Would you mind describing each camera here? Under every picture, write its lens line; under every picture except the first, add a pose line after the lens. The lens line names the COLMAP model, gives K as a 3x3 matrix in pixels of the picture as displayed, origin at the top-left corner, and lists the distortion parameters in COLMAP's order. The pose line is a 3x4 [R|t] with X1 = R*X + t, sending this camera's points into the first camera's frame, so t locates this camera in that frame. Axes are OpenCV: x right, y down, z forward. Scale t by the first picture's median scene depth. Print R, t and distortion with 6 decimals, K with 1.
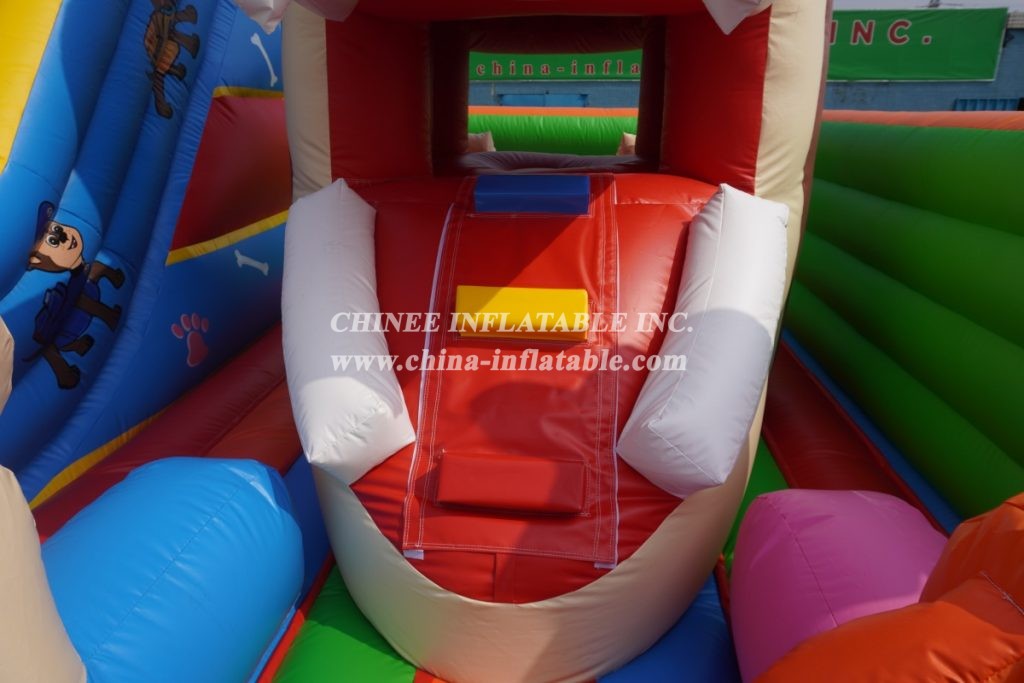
lens RADIAL K [[677.6, 0, 512.0], [0, 677.6, 341.5], [0, 0, 1]] dist [-0.024106, 0.004137]
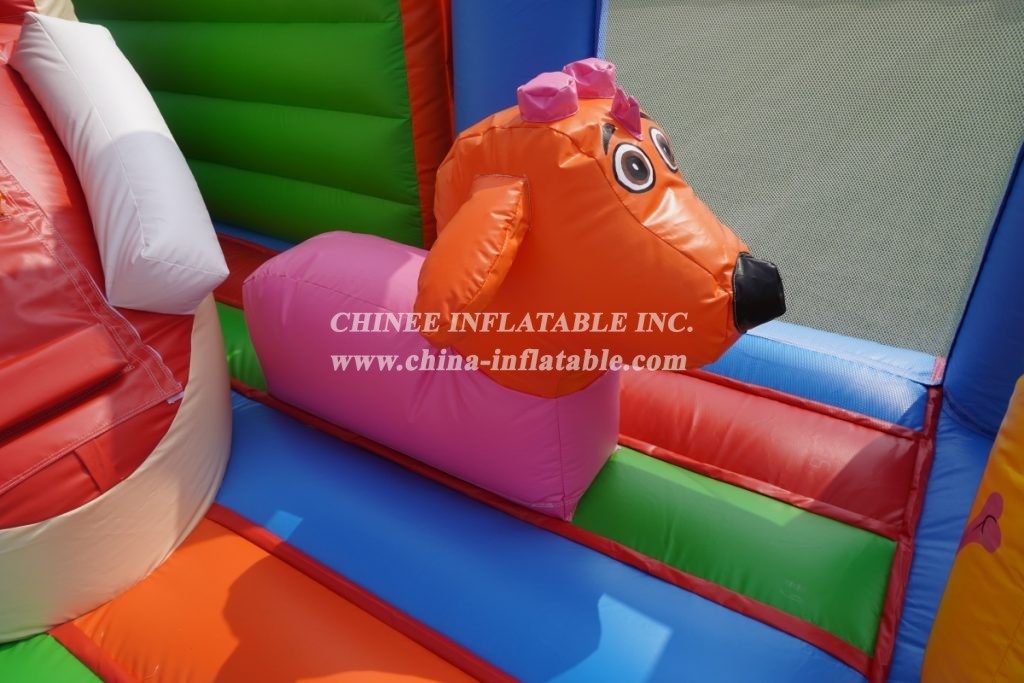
lens RADIAL K [[677.6, 0, 512.0], [0, 677.6, 341.5], [0, 0, 1]] dist [-0.024106, 0.004137]
pose [[0.449400, -0.490297, 0.746759, -0.353454], [0.333421, 0.867578, 0.368970, 0.046953], [-0.828776, 0.083170, 0.553365, -0.005224]]
